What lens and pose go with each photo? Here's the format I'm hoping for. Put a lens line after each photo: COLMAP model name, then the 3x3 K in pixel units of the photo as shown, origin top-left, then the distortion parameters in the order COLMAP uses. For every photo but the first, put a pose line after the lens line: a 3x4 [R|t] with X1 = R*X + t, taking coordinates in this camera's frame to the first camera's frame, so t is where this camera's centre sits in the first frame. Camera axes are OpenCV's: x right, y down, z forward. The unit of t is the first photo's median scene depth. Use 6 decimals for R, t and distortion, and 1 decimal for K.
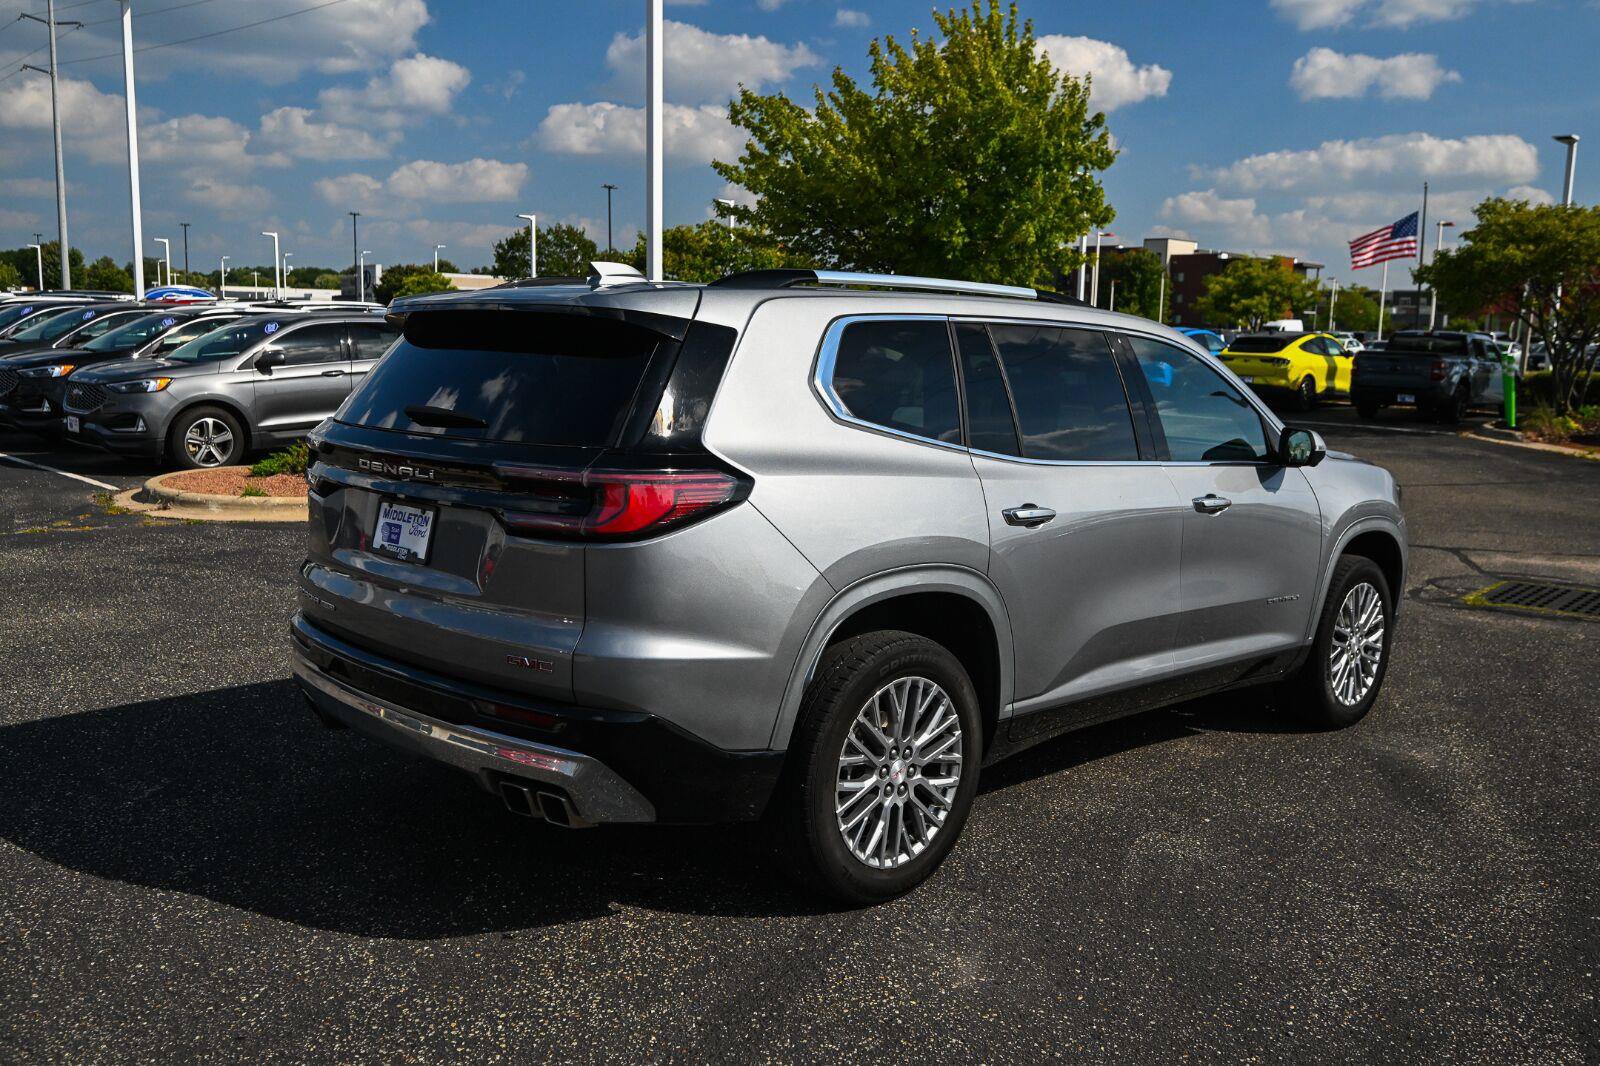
lens RADIAL K [[1362.2, 0, 810.0], [0, 1362.2, 573.6], [0, 0, 1]] dist [-0.001498, -0.000810]
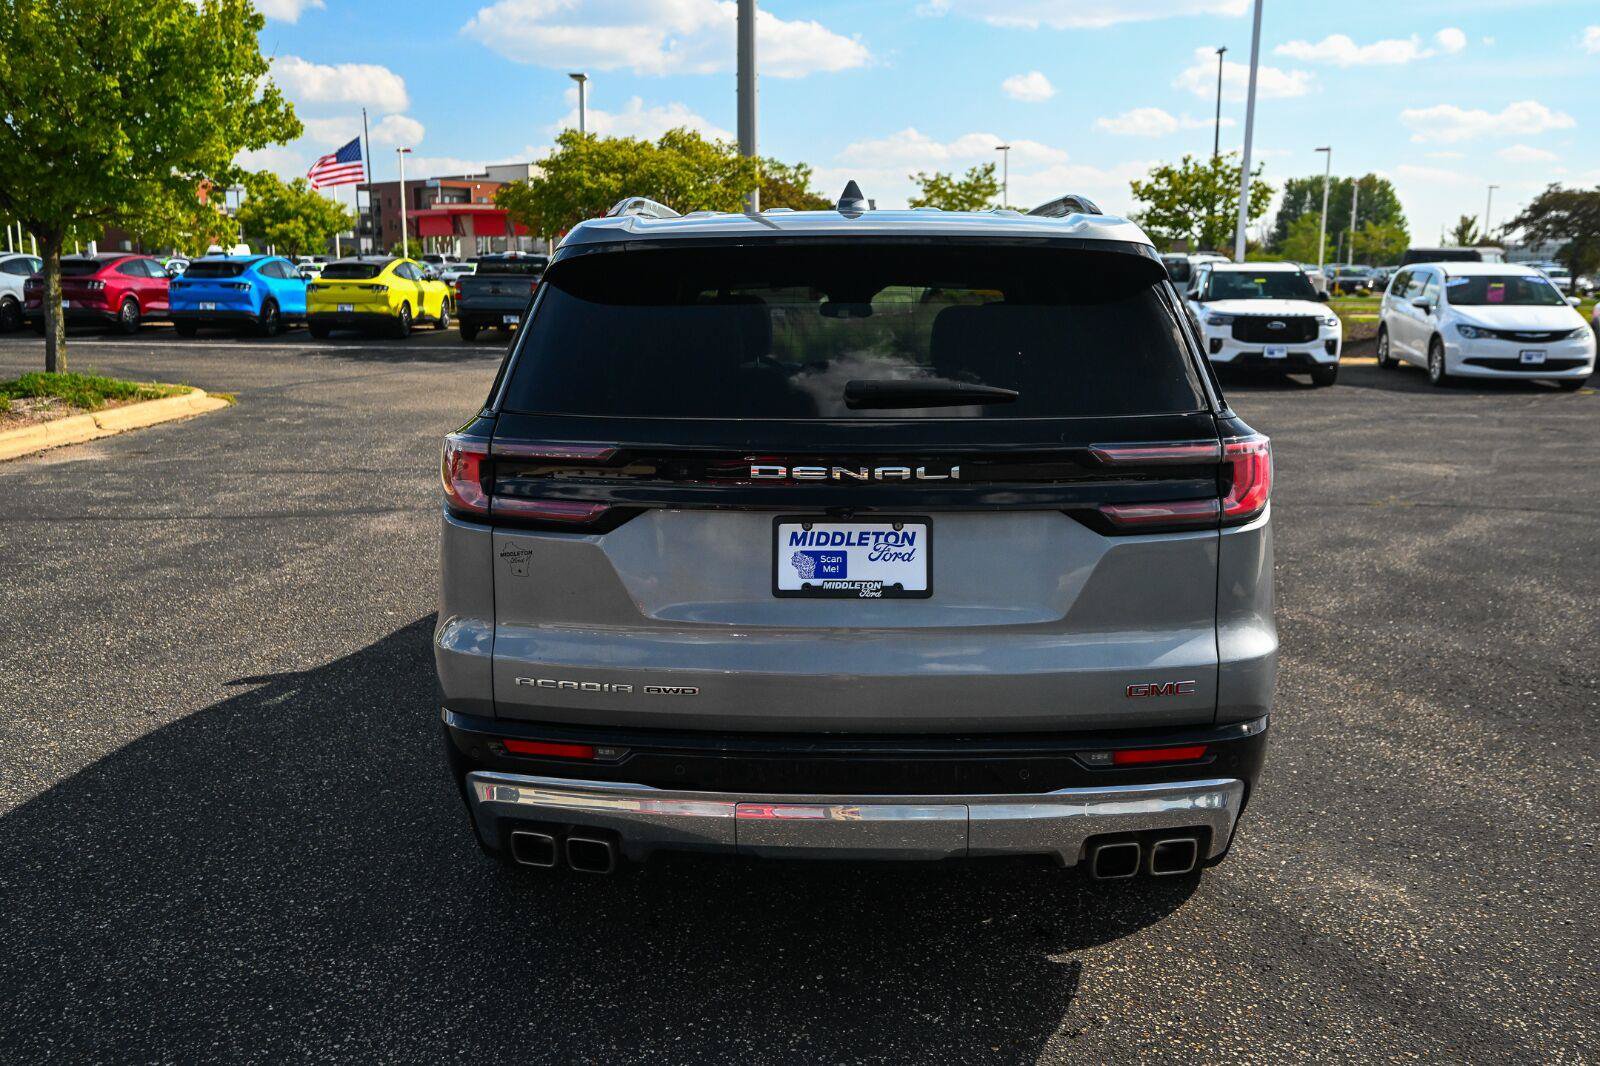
lens RADIAL K [[1362.2, 0, 797.8], [0, 1362.2, 570.7], [0, 0, 1]] dist [-0.001498, -0.000810]
pose [[0.735691, -0.166966, 0.656416, -0.133551], [0.133169, 0.985880, 0.101517, -0.017126], [-0.664097, 0.012729, 0.747538, 0.081804]]
